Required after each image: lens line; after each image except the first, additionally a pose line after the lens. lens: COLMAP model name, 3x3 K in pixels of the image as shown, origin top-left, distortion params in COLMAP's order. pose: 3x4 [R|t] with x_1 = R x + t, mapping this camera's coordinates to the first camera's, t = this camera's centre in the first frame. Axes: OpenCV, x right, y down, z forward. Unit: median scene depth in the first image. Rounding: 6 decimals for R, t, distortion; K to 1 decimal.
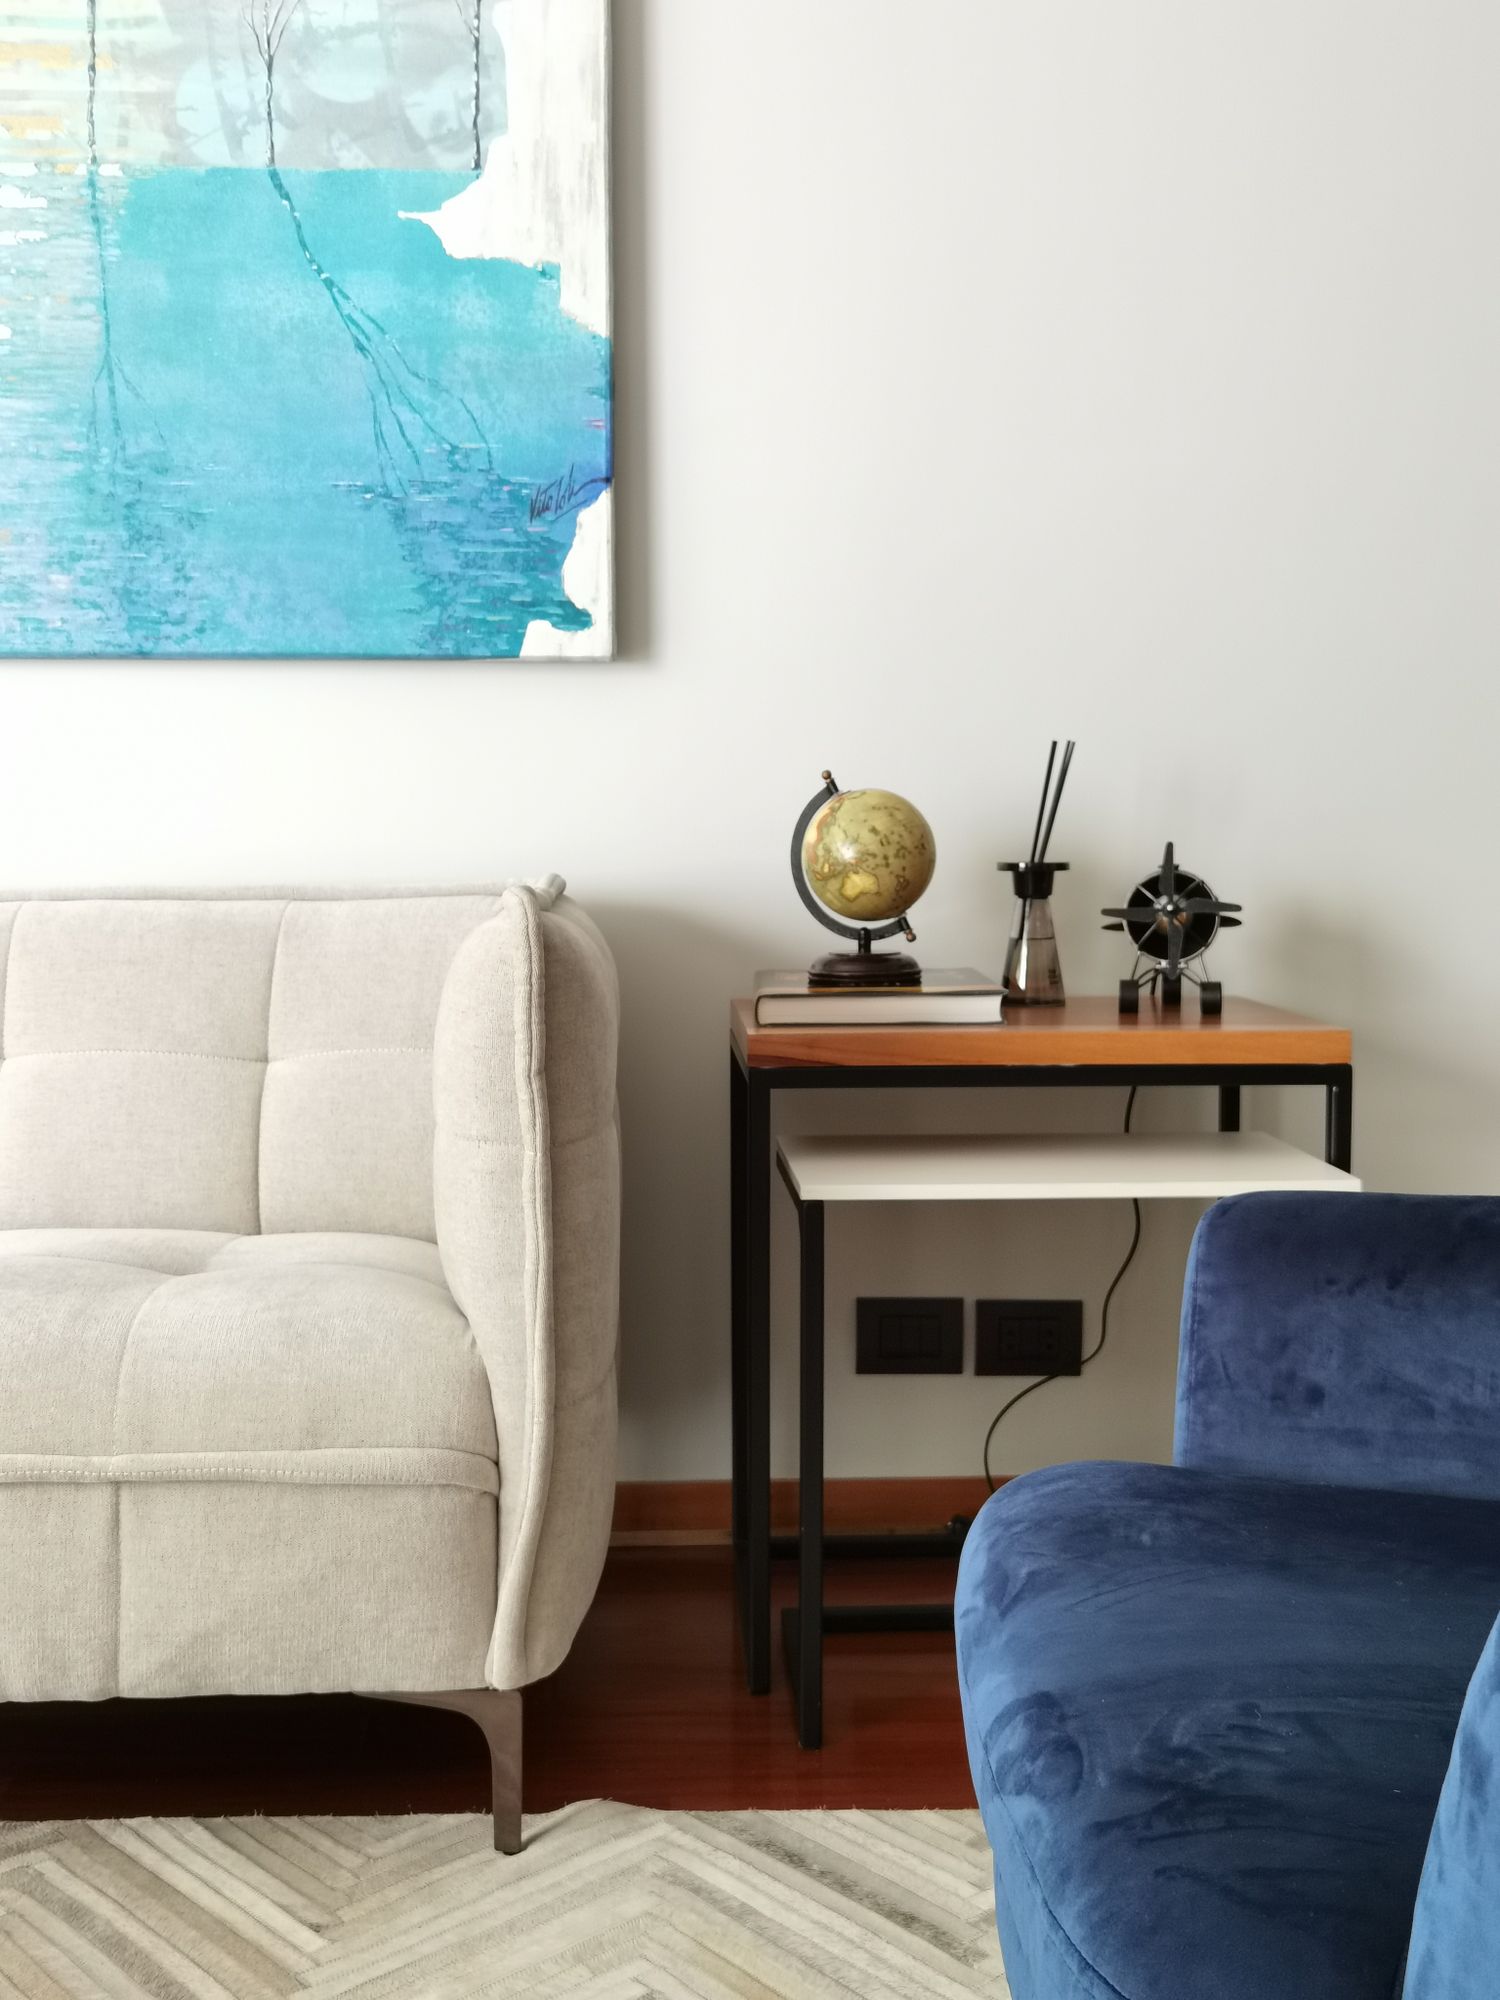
lens RADIAL K [[2271.4, 0, 750.0], [0, 2271.4, 1000.0], [0, 0, 1]] dist [-0.084224, 0.282115]
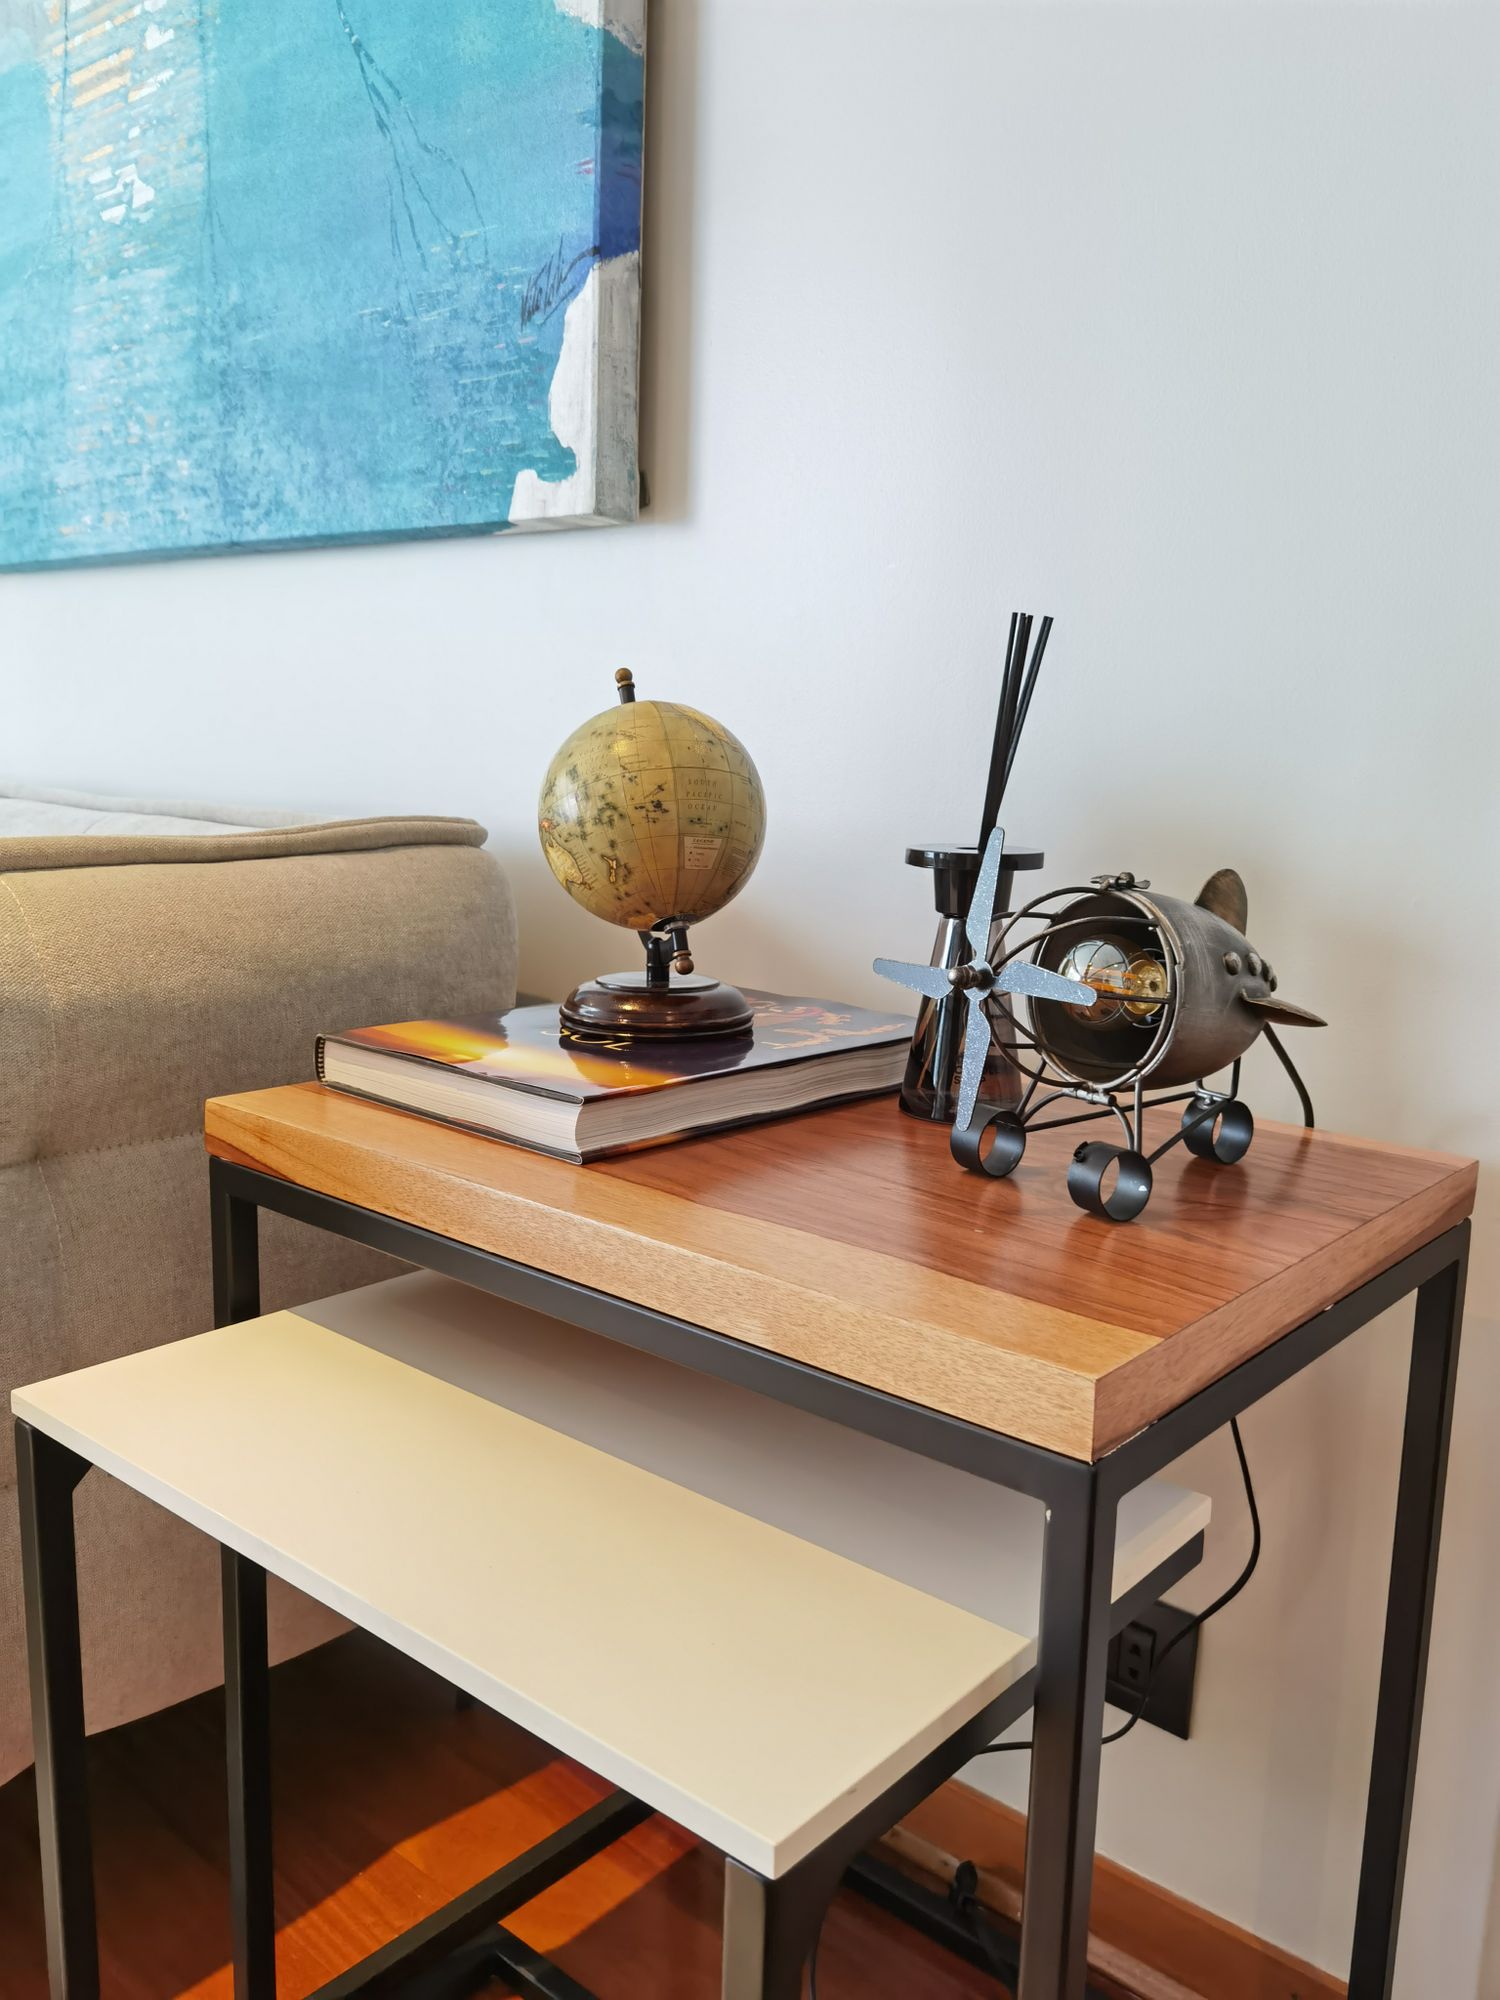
lens RADIAL K [[1606.3, 0, 750.0], [0, 1606.3, 1000.0], [0, 0, 1]] dist [0.069320, -0.076710]
pose [[0.724547, 0.133895, -0.676094, 0.341983], [-0.084105, 0.990794, 0.106086, -0.059518], [0.684074, -0.020001, 0.729138, 0.670032]]
